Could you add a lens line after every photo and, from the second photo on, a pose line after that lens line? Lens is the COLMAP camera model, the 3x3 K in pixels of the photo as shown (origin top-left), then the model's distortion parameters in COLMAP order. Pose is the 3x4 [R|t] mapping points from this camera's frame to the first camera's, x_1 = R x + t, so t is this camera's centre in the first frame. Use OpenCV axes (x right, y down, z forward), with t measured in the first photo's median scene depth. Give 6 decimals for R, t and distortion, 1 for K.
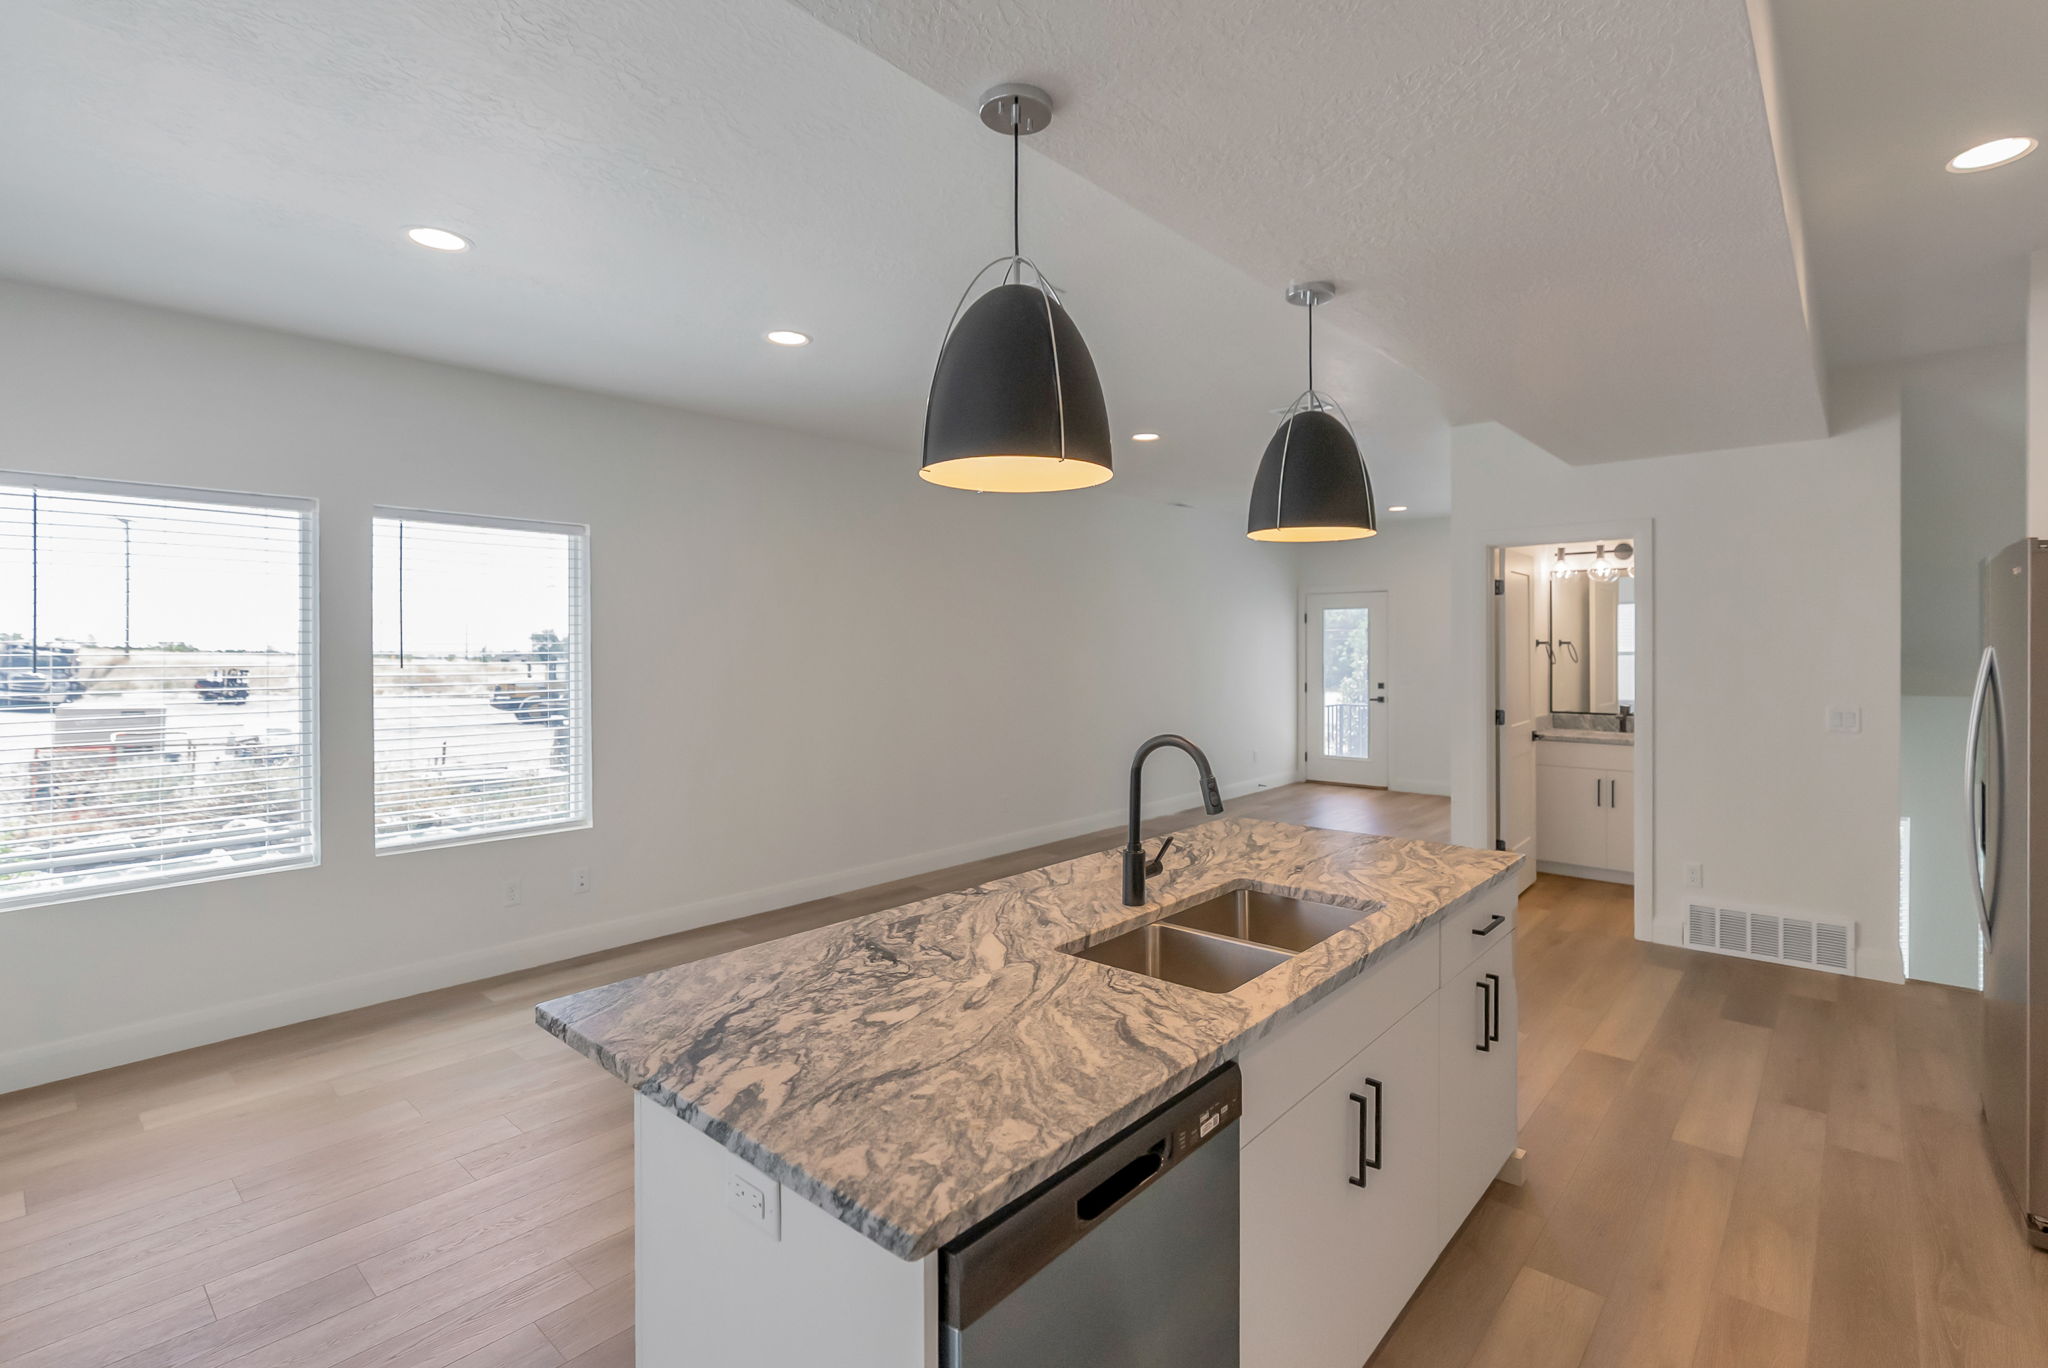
lens RADIAL K [[949.3, 0, 1050.6], [0, 949.3, 641.4], [0, 0, 1]] dist [-0.000767, -0.000128]
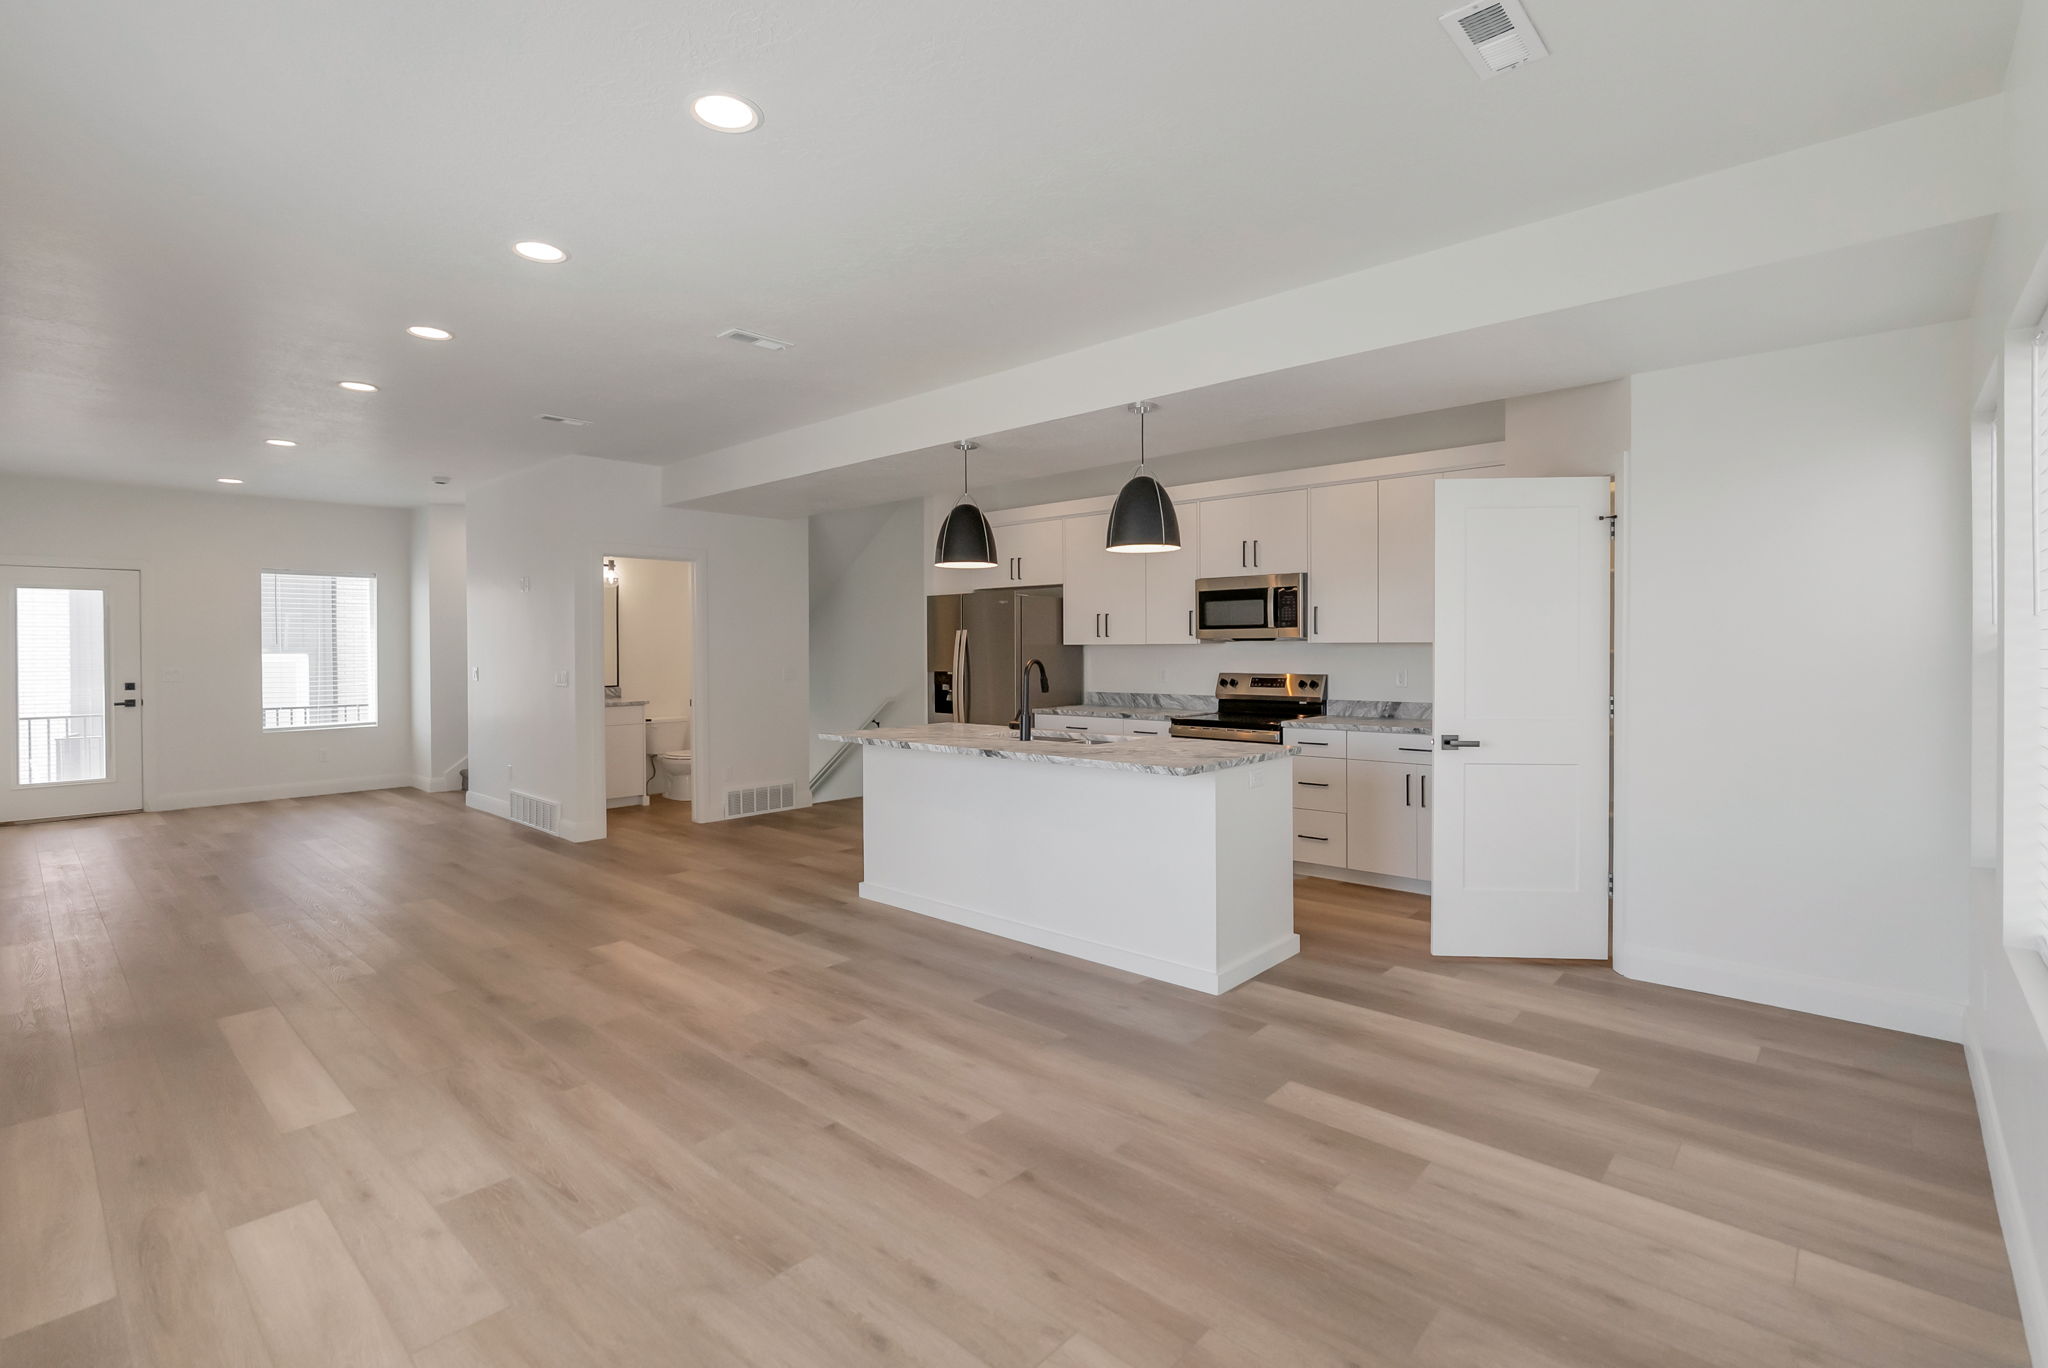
lens RADIAL K [[949.3, 0, 1050.6], [0, 949.3, 641.4], [0, 0, 1]] dist [-0.000767, -0.000128]
pose [[0.010917, 0.008133, 0.999907, -0.954223], [0.000879, 0.999966, -0.008143, 0.033151], [-0.999940, 0.000967, 0.010909, 0.435366]]
